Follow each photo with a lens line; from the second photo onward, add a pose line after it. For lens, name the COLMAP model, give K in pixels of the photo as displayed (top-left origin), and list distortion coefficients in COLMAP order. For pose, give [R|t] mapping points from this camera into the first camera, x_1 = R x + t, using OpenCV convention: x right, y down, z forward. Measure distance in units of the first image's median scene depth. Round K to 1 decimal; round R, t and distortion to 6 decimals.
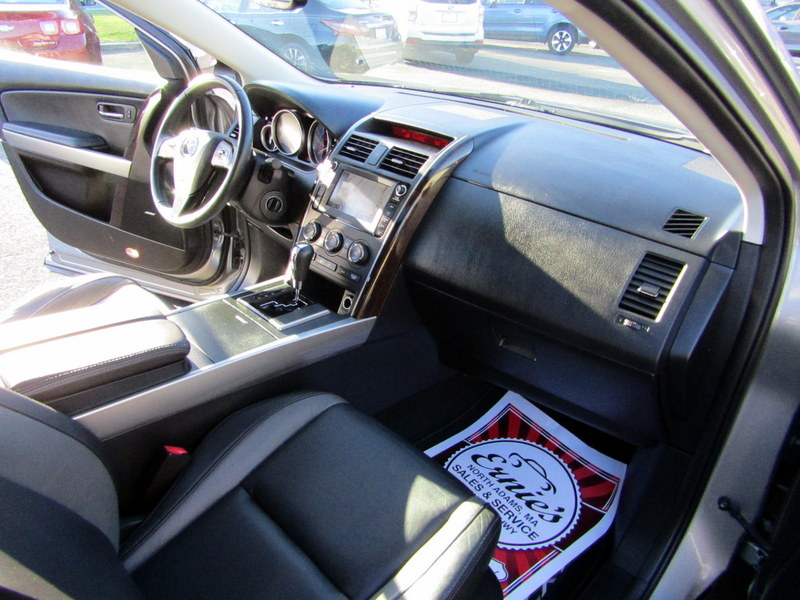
lens RADIAL K [[560.4, 0, 401.2], [0, 560.4, 299.6], [0, 0, 1]] dist [-0.007365, 0.000041]
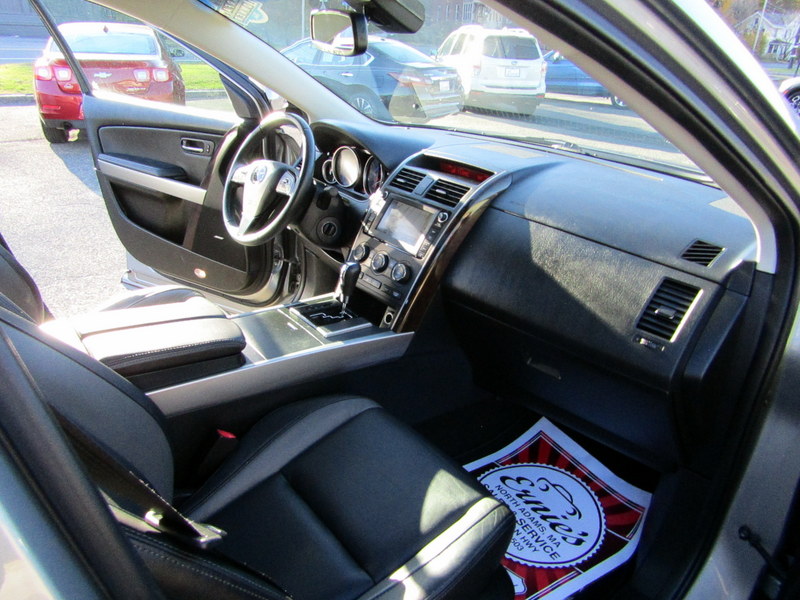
lens RADIAL K [[560.4, 0, 402.4], [0, 560.4, 303.4], [0, 0, 1]] dist [-0.007365, 0.000041]
pose [[0.994265, 0.052103, -0.093392, 0.029991], [-0.058895, 0.995700, -0.071511, 0.051856], [0.089264, 0.076602, 0.993058, -0.078956]]
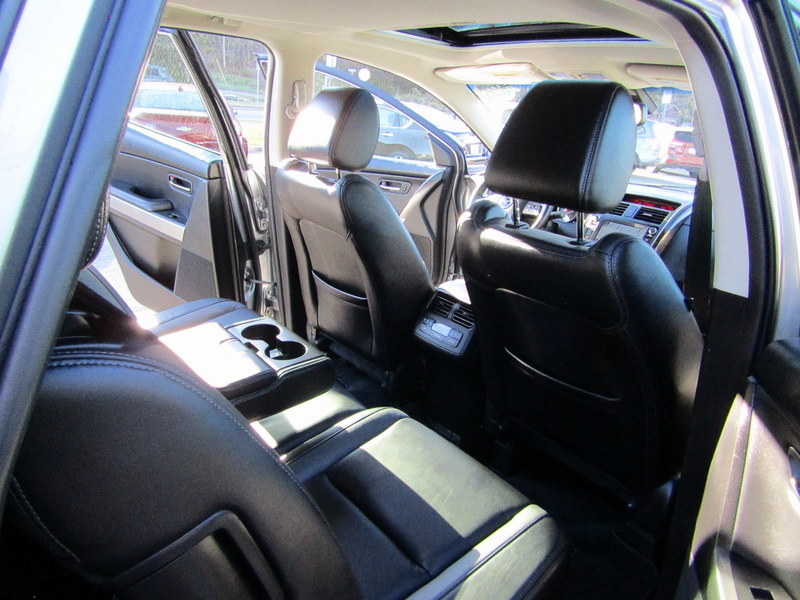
lens RADIAL K [[560.4, 0, 397.5], [0, 560.4, 299.1], [0, 0, 1]] dist [-0.007365, 0.000041]
pose [[0.992744, 0.071530, -0.096658, -0.541346], [-0.087631, 0.980804, -0.174195, 0.340450], [0.082342, 0.181401, 0.979956, -0.628523]]
